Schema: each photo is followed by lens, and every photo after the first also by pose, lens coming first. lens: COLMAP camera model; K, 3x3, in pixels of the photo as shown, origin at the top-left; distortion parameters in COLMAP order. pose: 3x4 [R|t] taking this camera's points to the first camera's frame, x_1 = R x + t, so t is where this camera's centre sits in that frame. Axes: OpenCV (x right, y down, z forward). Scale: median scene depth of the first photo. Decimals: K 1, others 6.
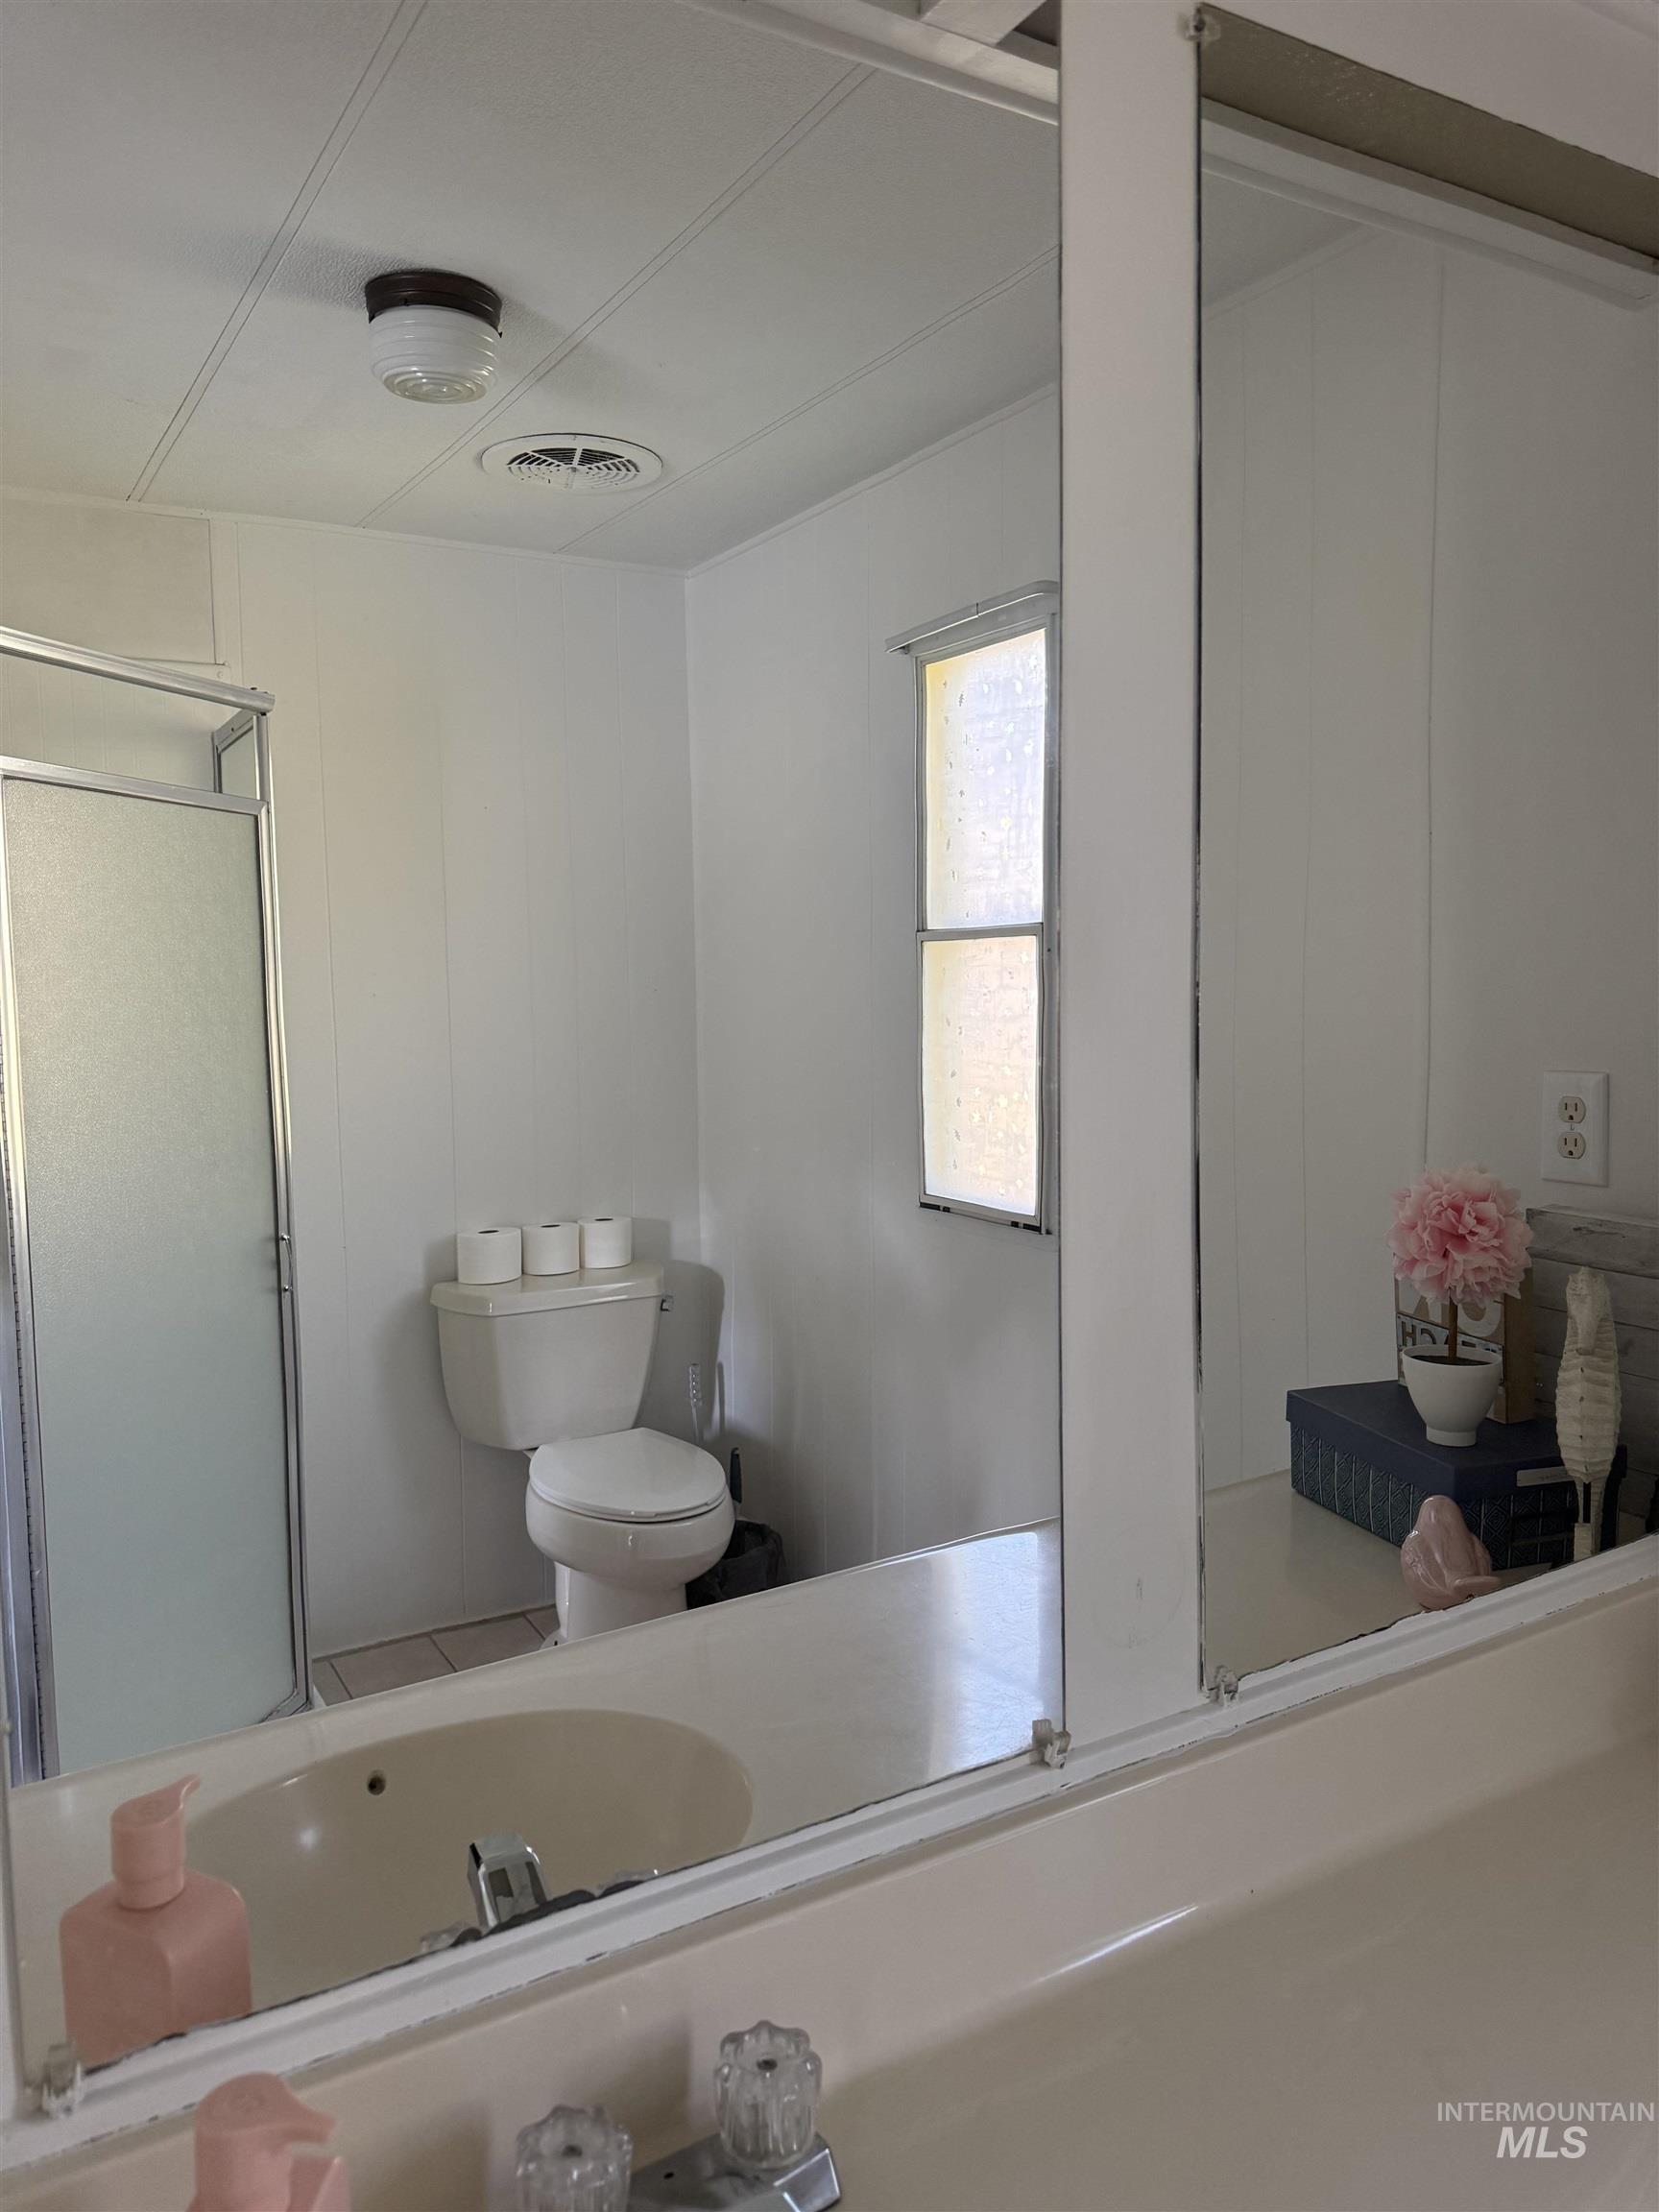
lens RADIAL K [[1607.5, 0, 829.5], [0, 1607.5, 1106.0], [0, 0, 1]] dist [-0.001103, -0.001024]
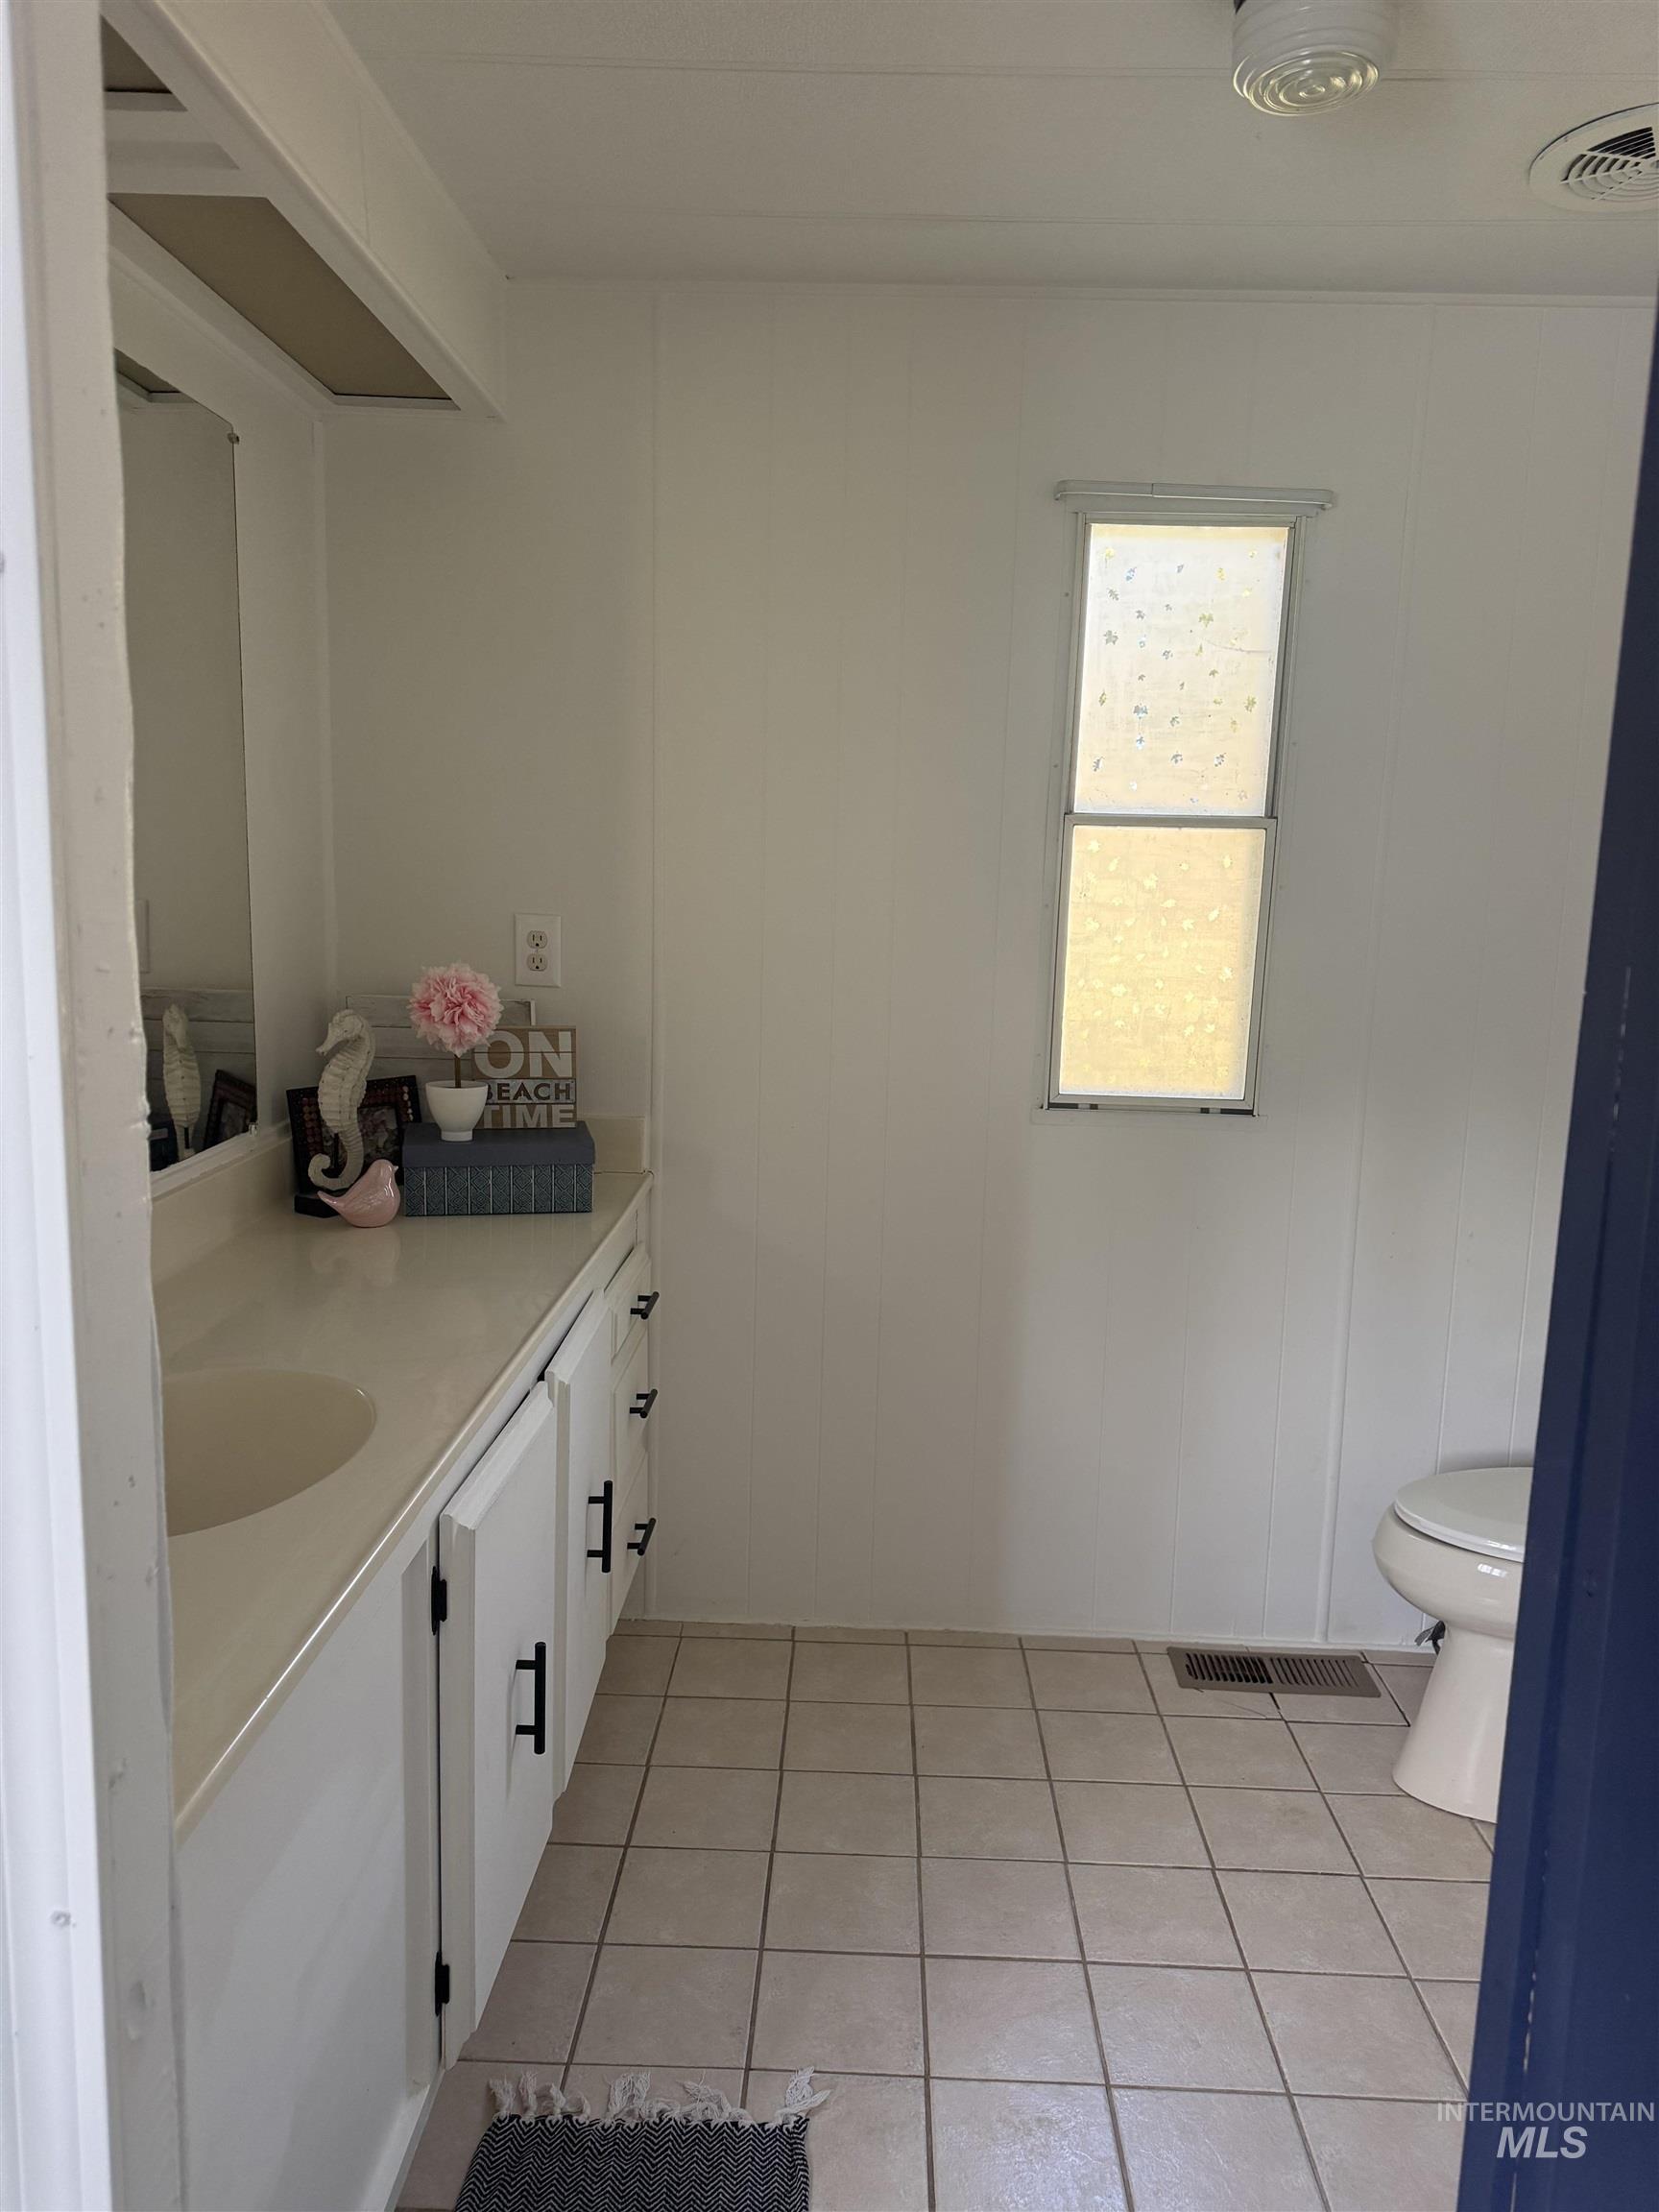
lens RADIAL K [[1607.5, 0, 829.5], [0, 1607.5, 1106.0], [0, 0, 1]] dist [-0.001103, -0.001024]
pose [[0.542706, -0.096794, 0.834327, -0.824778], [0.032157, 0.995004, 0.094518, -0.032525], [-0.839307, -0.024466, 0.543107, 0.608598]]
